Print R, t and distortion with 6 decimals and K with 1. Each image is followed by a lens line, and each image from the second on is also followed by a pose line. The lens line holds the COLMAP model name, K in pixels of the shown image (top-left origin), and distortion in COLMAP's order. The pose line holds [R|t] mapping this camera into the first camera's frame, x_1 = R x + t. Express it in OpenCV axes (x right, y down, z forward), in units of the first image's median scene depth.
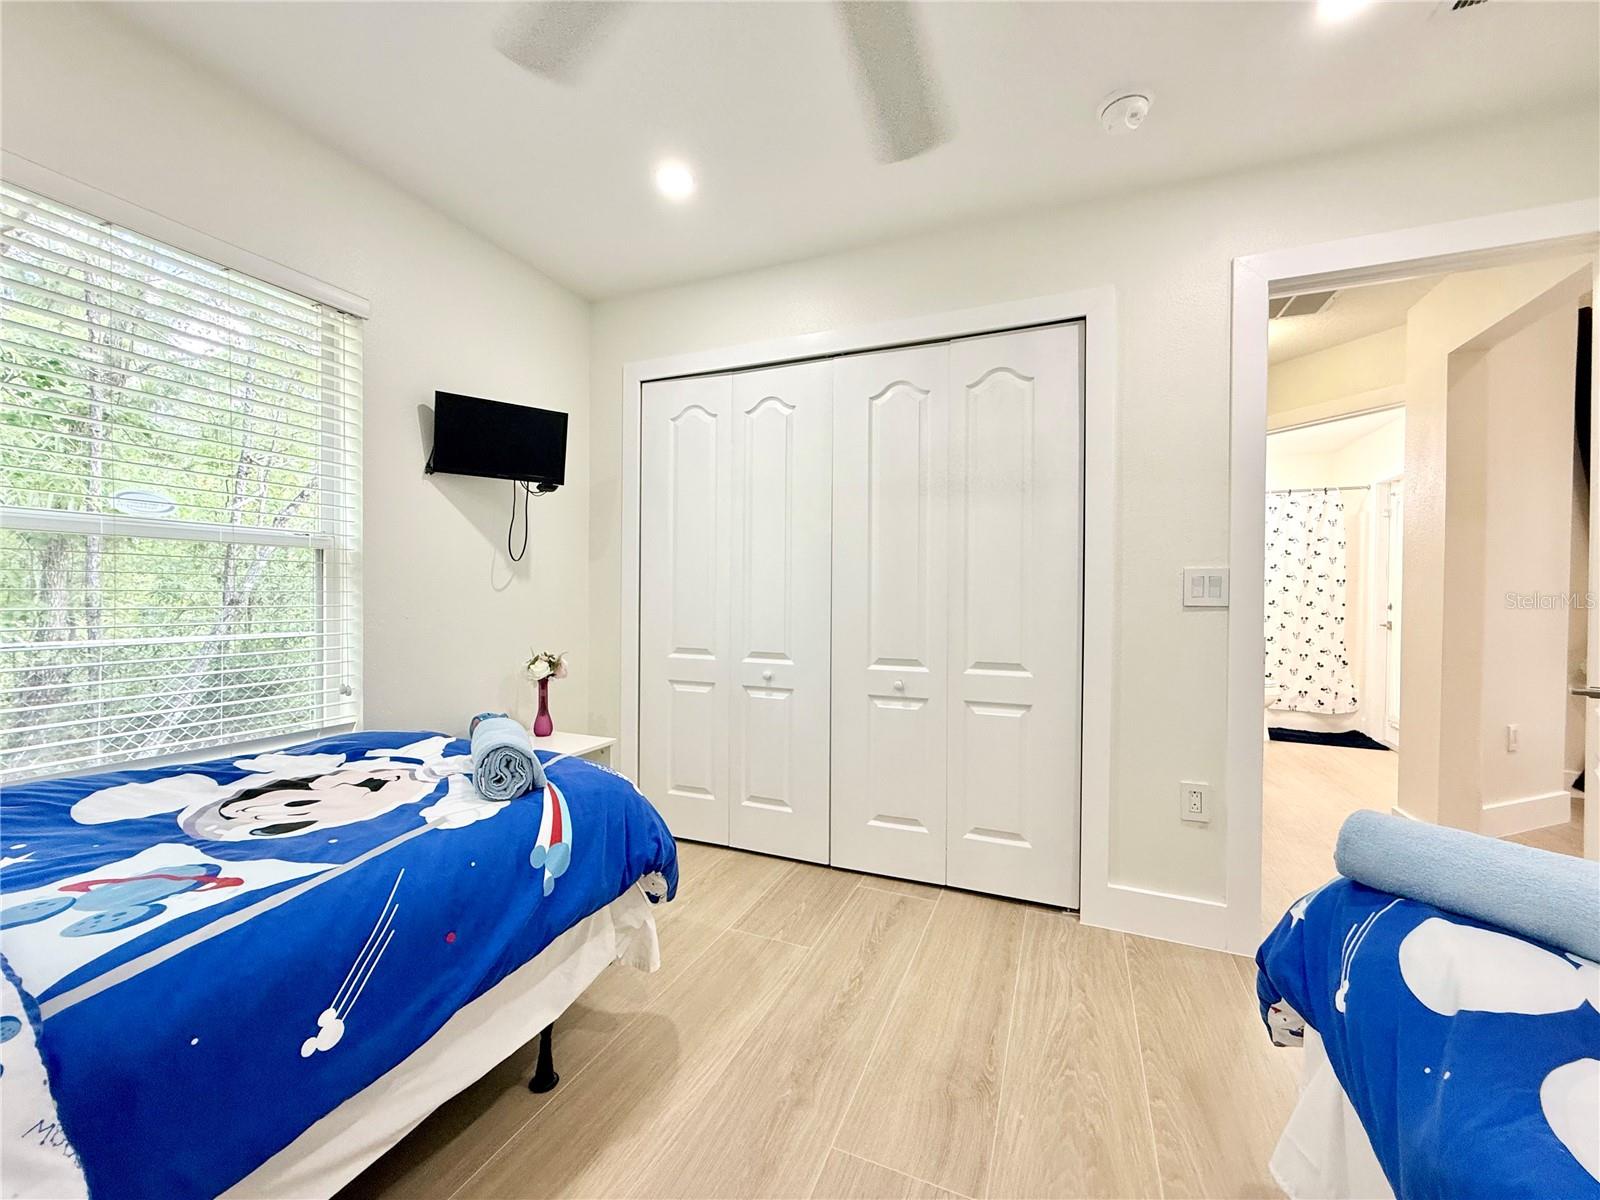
lens RADIAL K [[639.3, 0, 794.0], [0, 639.3, 600.1], [0, 0, 1]] dist [-0.001000, -0.000039]
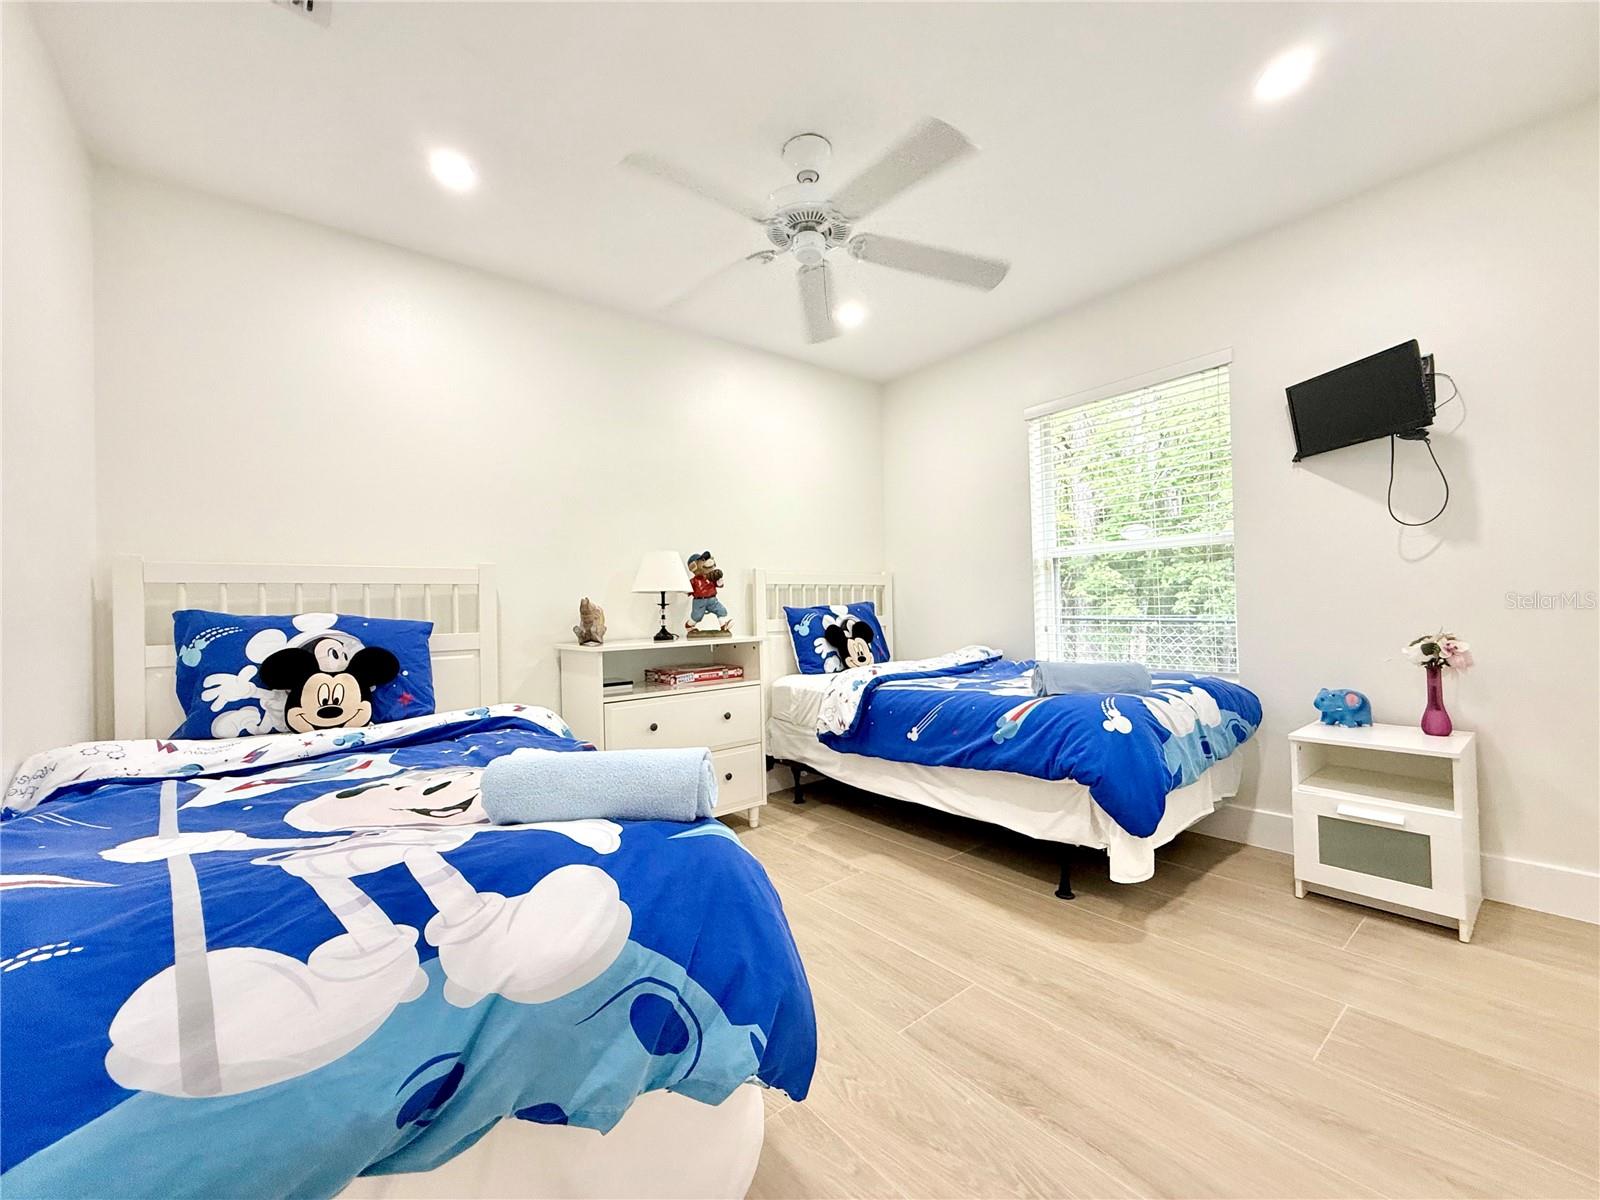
lens RADIAL K [[639.3, 0, 794.0], [0, 639.3, 600.1], [0, 0, 1]] dist [-0.001000, -0.000039]
pose [[-0.480549, -0.015454, -0.876832, 1.044456], [0.011050, 0.999659, -0.023674, 0.073134], [0.876898, -0.021065, -0.480214, 0.986582]]
